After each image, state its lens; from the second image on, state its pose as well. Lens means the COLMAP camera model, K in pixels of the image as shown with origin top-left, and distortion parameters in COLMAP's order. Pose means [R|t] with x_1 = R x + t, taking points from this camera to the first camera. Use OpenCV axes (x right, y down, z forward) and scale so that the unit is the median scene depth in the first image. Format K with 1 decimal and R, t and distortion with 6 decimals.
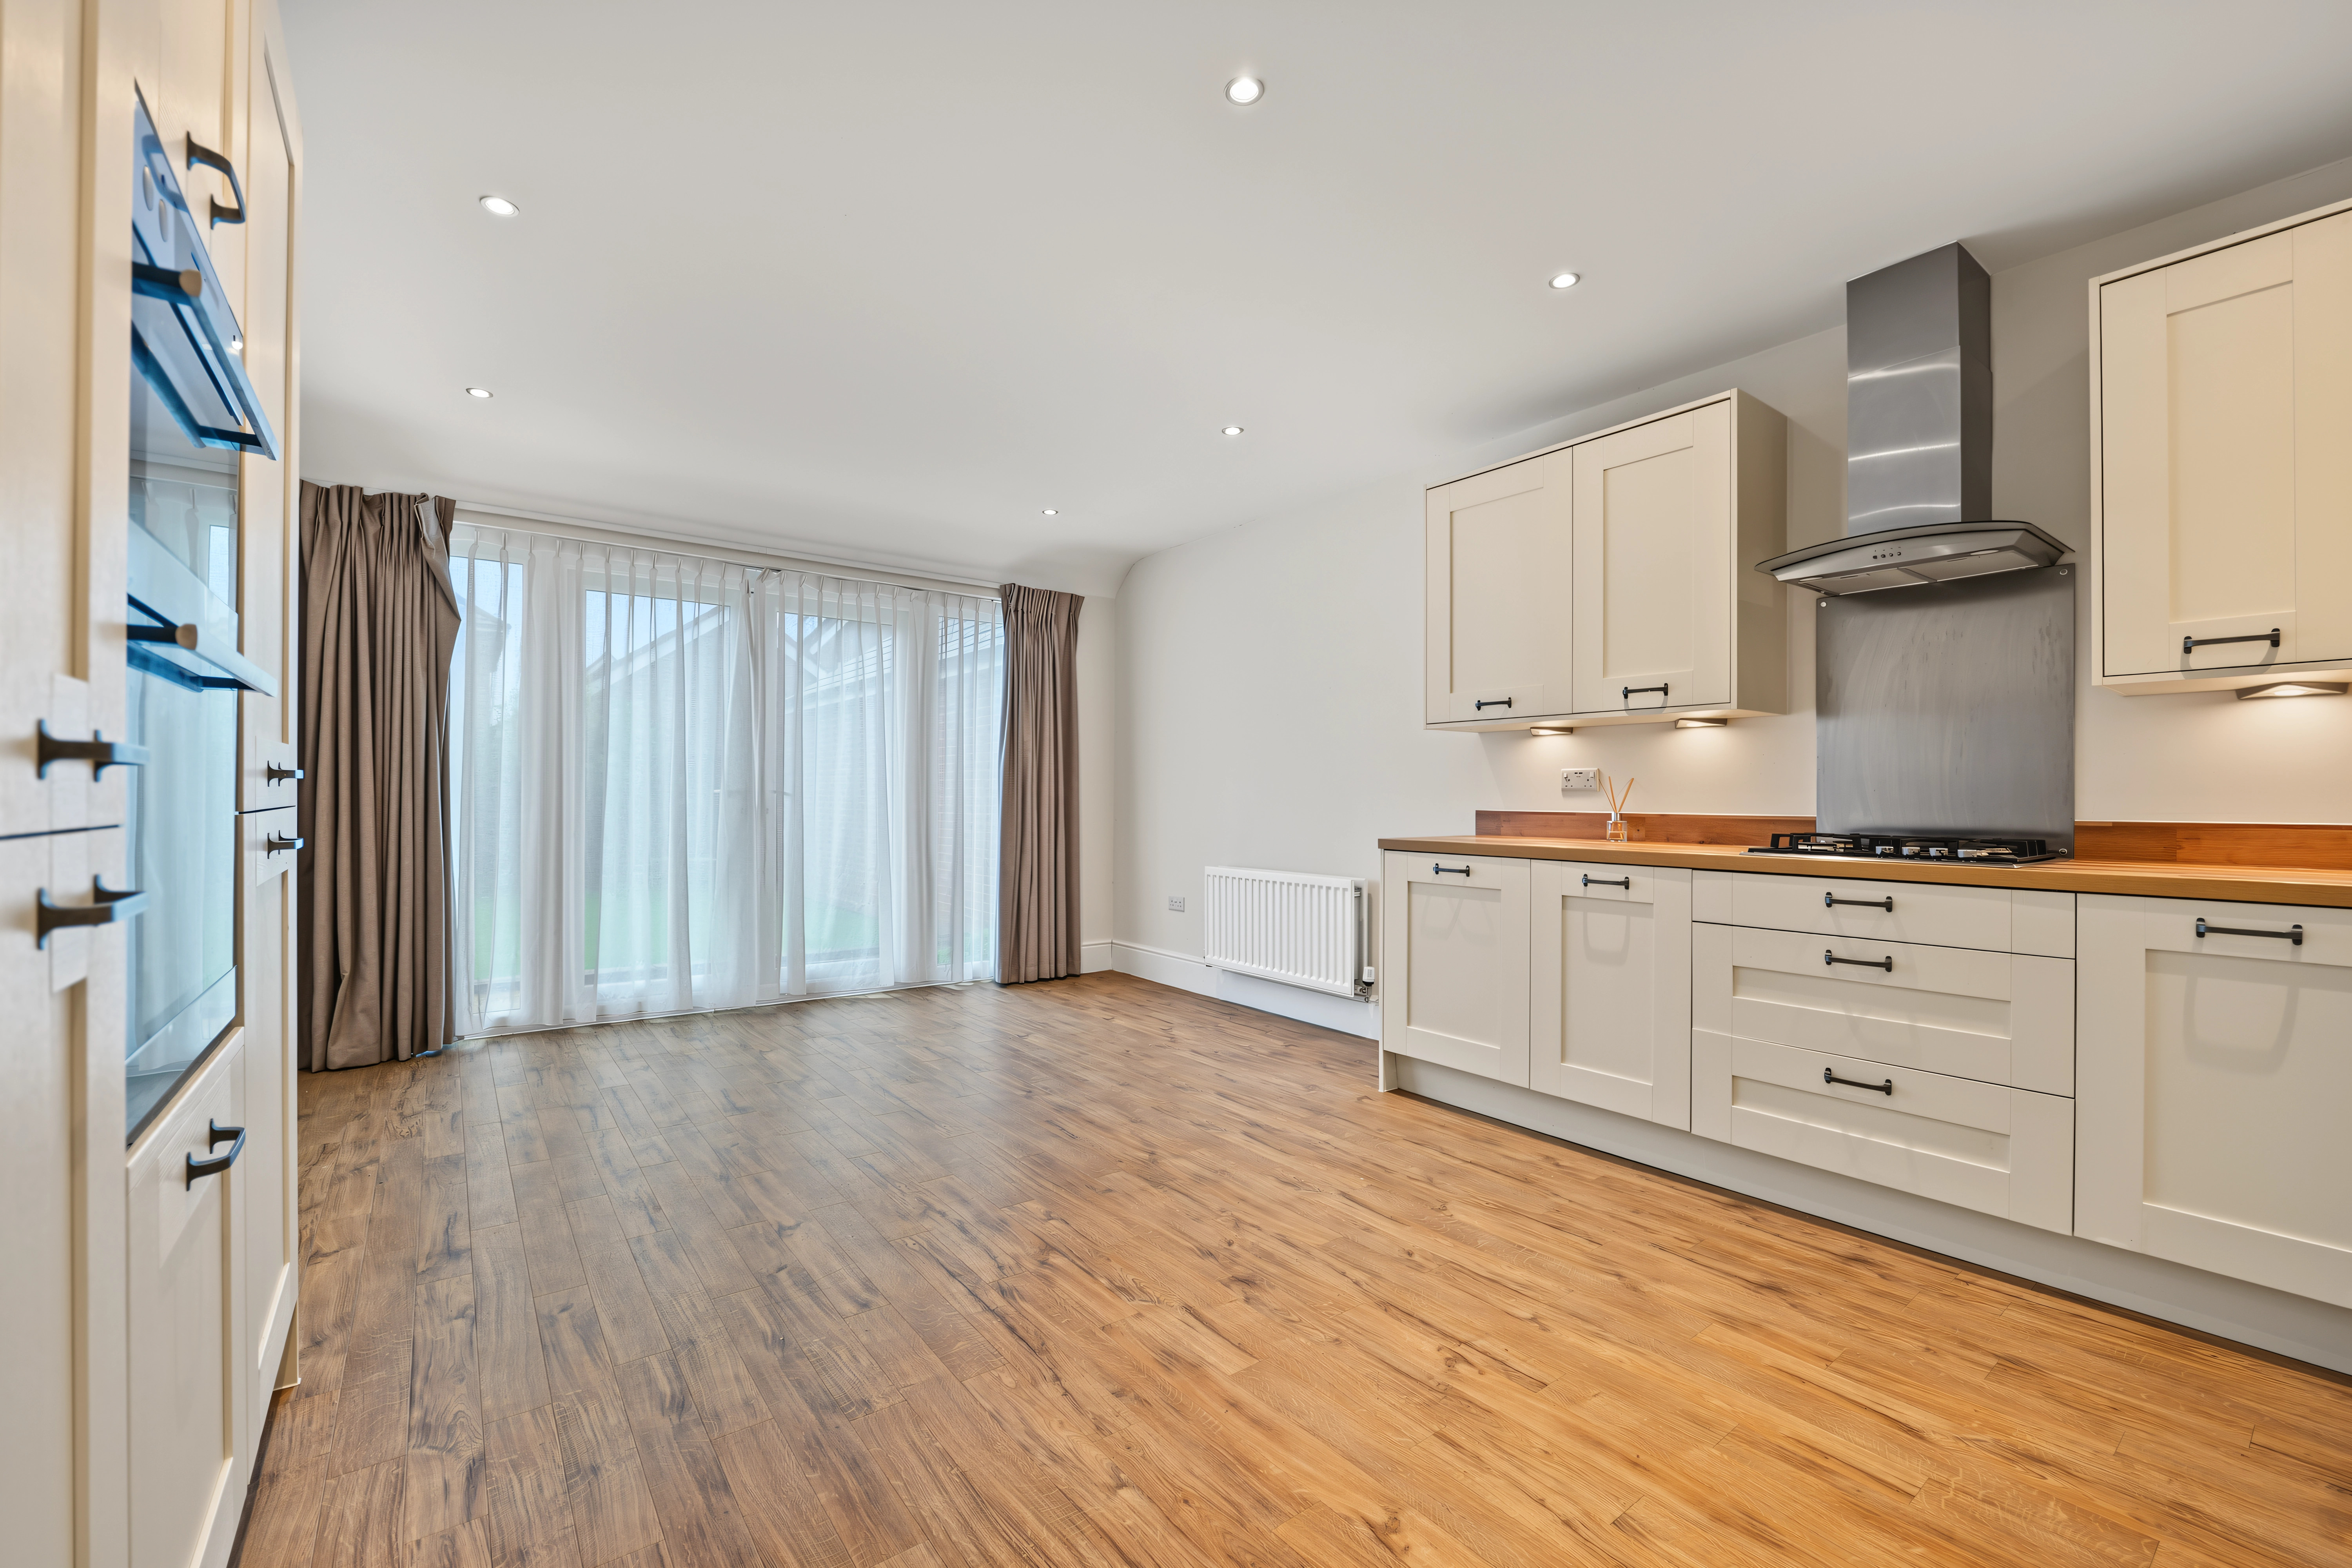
lens RADIAL K [[965.3, 0, 1171.7], [0, 965.3, 792.7], [0, 0, 1]] dist [-0.010149, -0.000215]
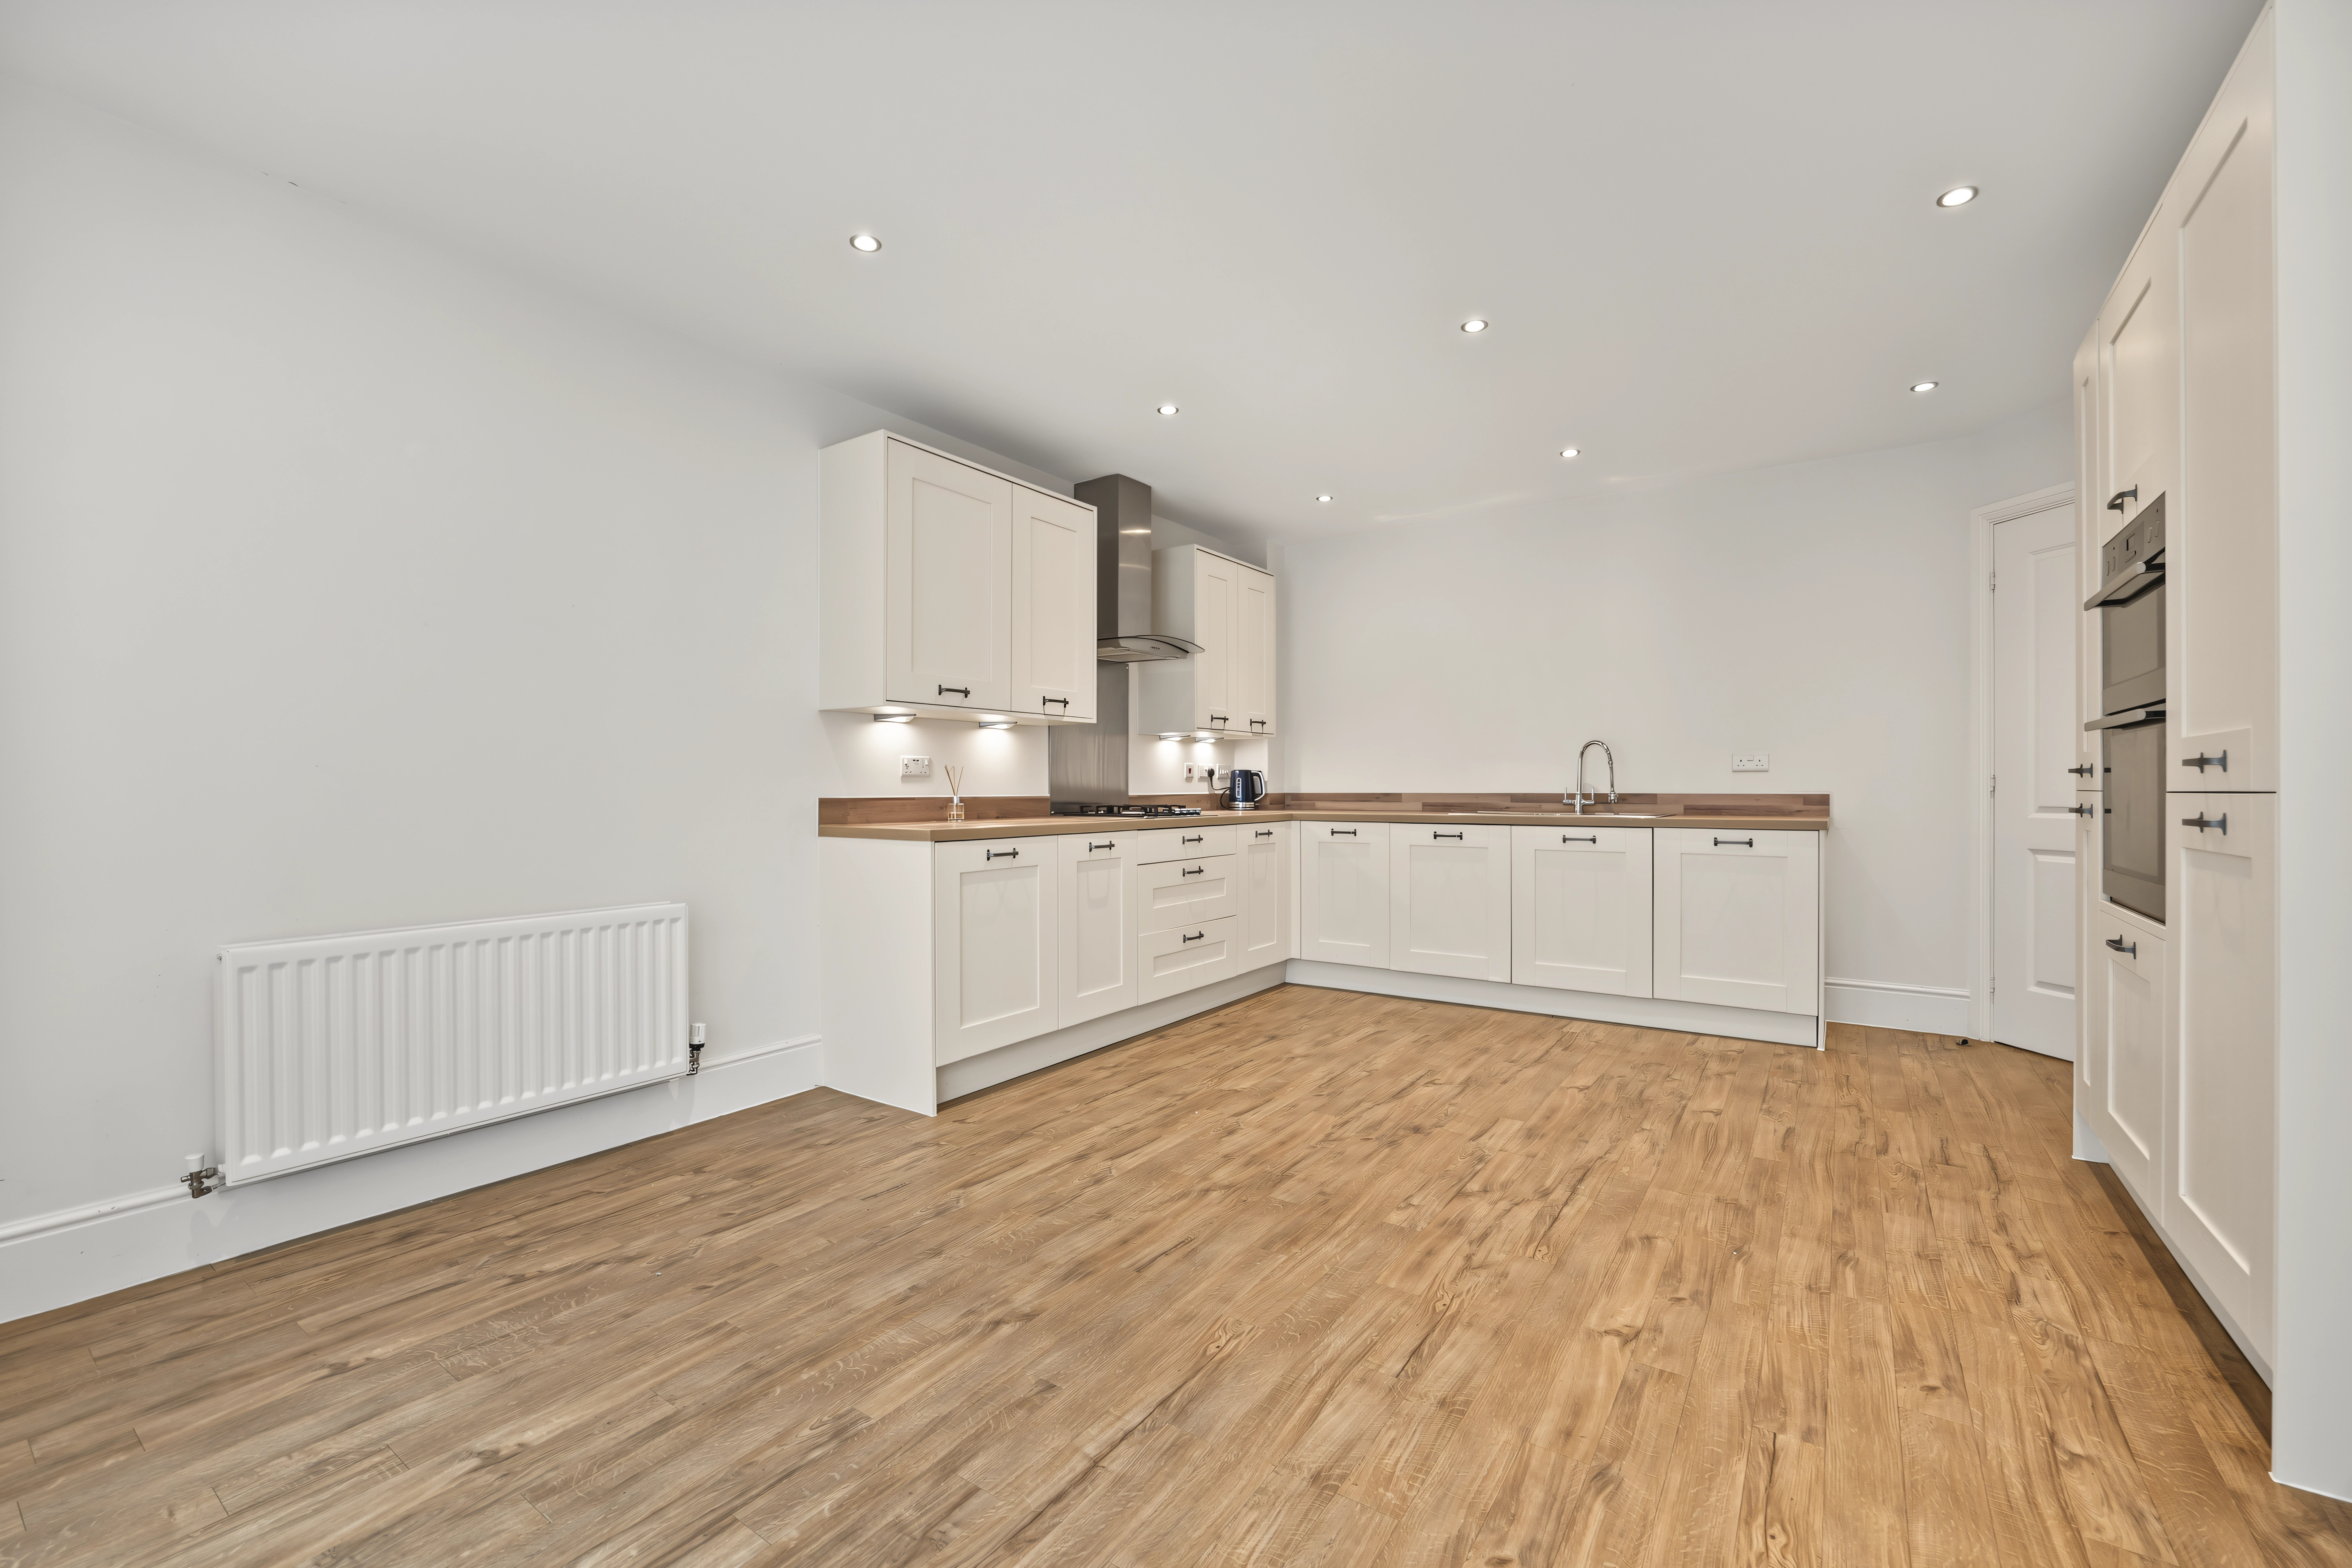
lens RADIAL K [[965.3, 0, 1172.1], [0, 965.3, 783.6], [0, 0, 1]] dist [-0.010149, -0.000215]
pose [[-0.306310, -0.000438, 0.951932, -0.969846], [-0.004081, 0.999991, -0.000853, 0.007138], [-0.951923, -0.004146, -0.306309, 1.496852]]
